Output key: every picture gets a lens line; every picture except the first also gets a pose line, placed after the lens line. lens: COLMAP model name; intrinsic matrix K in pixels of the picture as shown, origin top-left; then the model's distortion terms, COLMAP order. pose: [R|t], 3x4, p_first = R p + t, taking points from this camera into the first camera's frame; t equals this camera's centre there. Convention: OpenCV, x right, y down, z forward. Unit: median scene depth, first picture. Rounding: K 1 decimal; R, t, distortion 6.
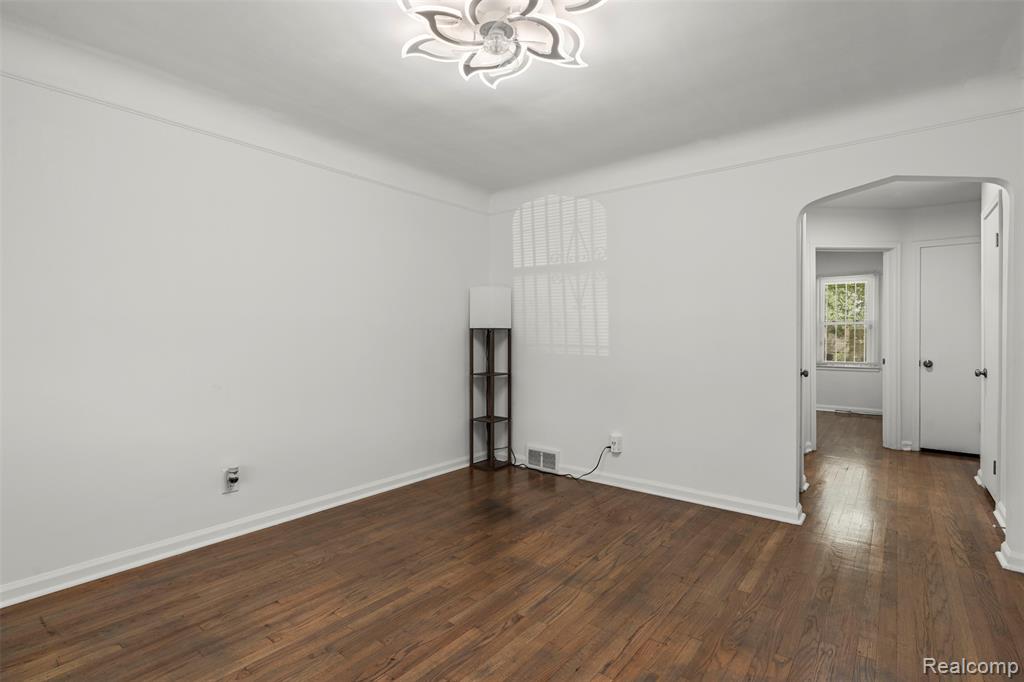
lens RADIAL K [[484.2, 0, 518.0], [0, 484.2, 338.7], [0, 0, 1]] dist [-0.004076, 0.001222]
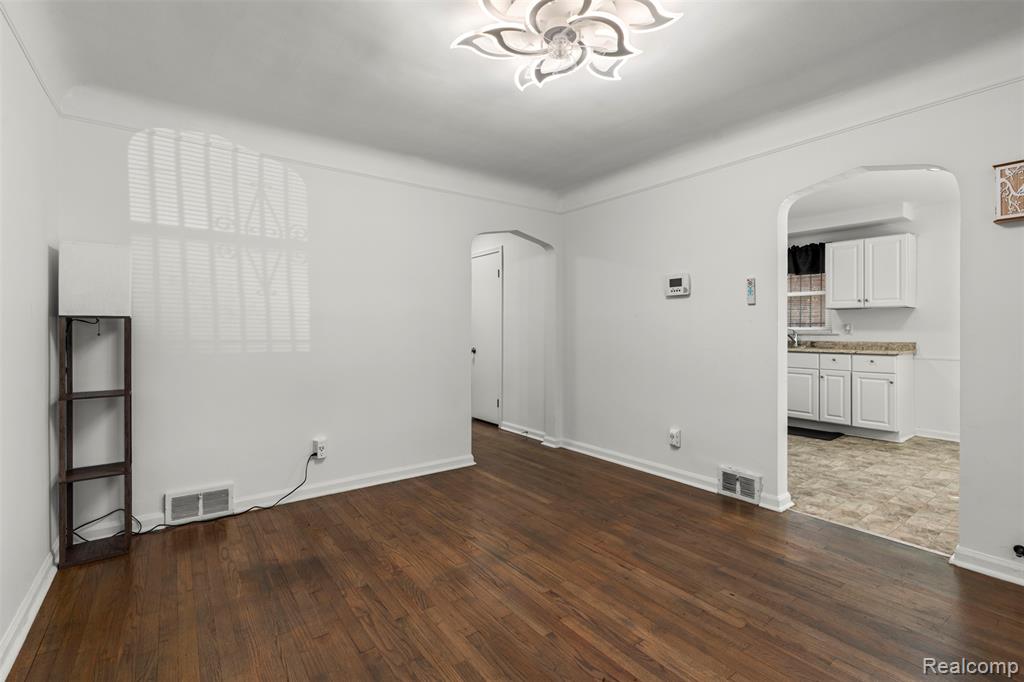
lens RADIAL K [[468.0, 0, 506.6], [0, 468.0, 323.3], [0, 0, 1]] dist [0.005248, 0.000698]
pose [[0.269079, 0.008445, 0.963081, -0.753423], [0.007169, 0.999916, -0.010771, -0.004593], [-0.963092, 0.009802, 0.268995, 0.596752]]
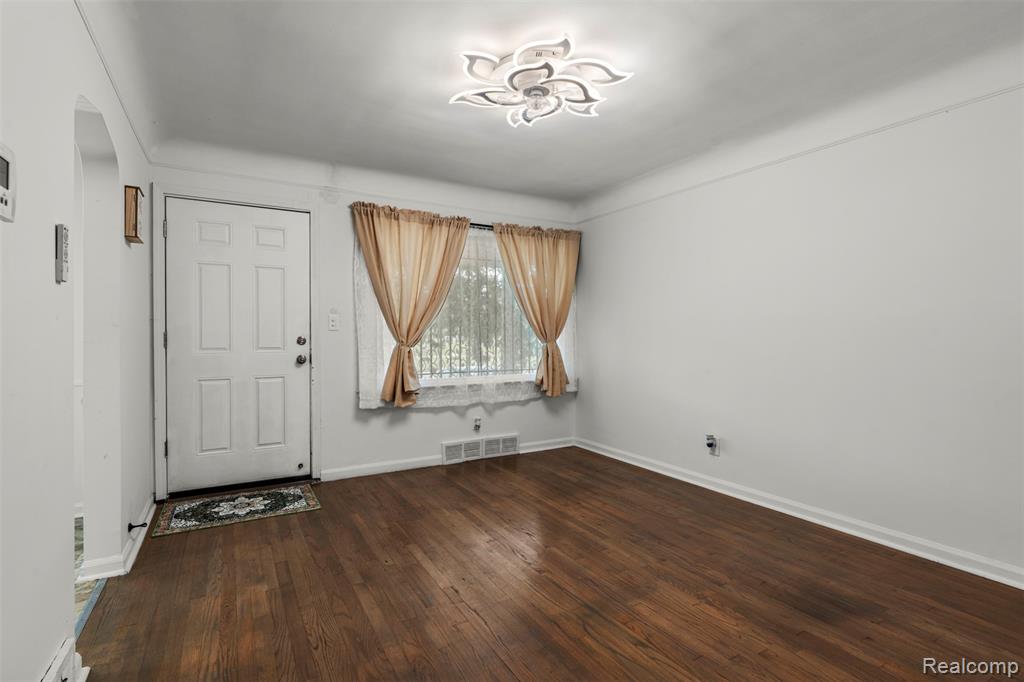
lens RADIAL K [[484.2, 0, 515.1], [0, 484.2, 340.1], [0, 0, 1]] dist [-0.004076, 0.001222]
pose [[-0.355121, 0.013143, -0.934728, 0.825762], [-0.005649, 0.999853, 0.016205, -0.006021], [0.934803, 0.011035, -0.354994, 0.997249]]
